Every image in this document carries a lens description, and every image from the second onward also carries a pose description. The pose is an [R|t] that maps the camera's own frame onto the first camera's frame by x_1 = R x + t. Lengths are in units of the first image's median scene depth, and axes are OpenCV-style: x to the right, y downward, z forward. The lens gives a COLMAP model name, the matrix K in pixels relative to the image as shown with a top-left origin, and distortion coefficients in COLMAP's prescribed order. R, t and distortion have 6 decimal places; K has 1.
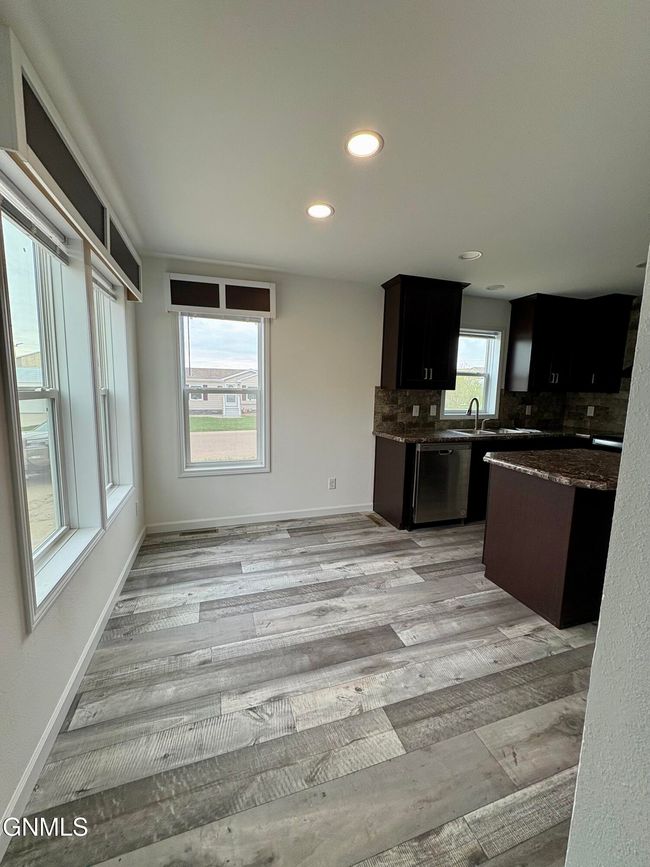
lens RADIAL K [[343.1, 0, 325.7], [0, 343.1, 432.9], [0, 0, 1]] dist [0.001236, -0.000236]
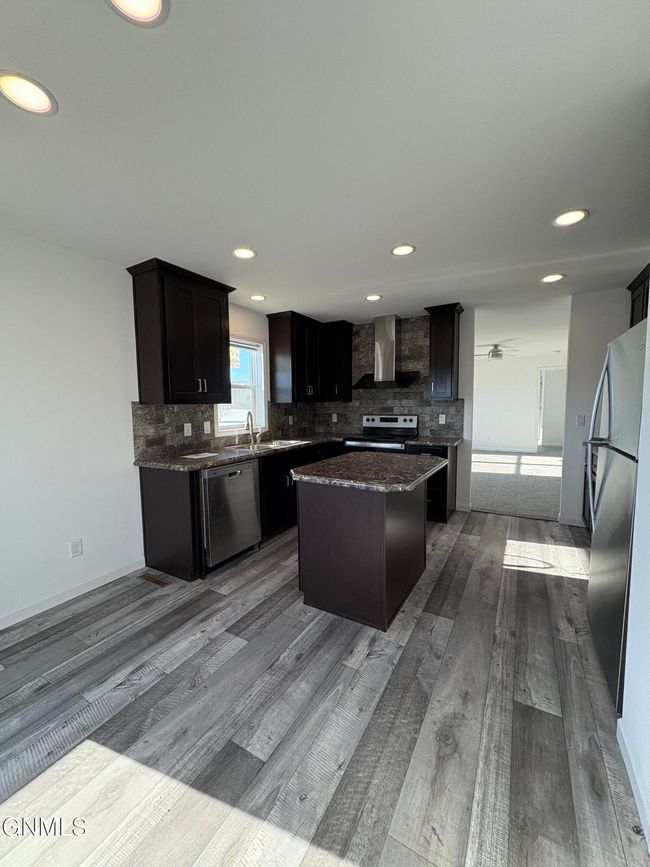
lens RADIAL K [[343.1, 0, 325.7], [0, 343.1, 432.9], [0, 0, 1]] dist [0.001236, -0.000236]
pose [[0.745063, -0.086464, 0.661367, -0.046471], [0.113275, 0.993561, 0.002284, -0.024066], [-0.657306, 0.073214, 0.750059, 0.183265]]
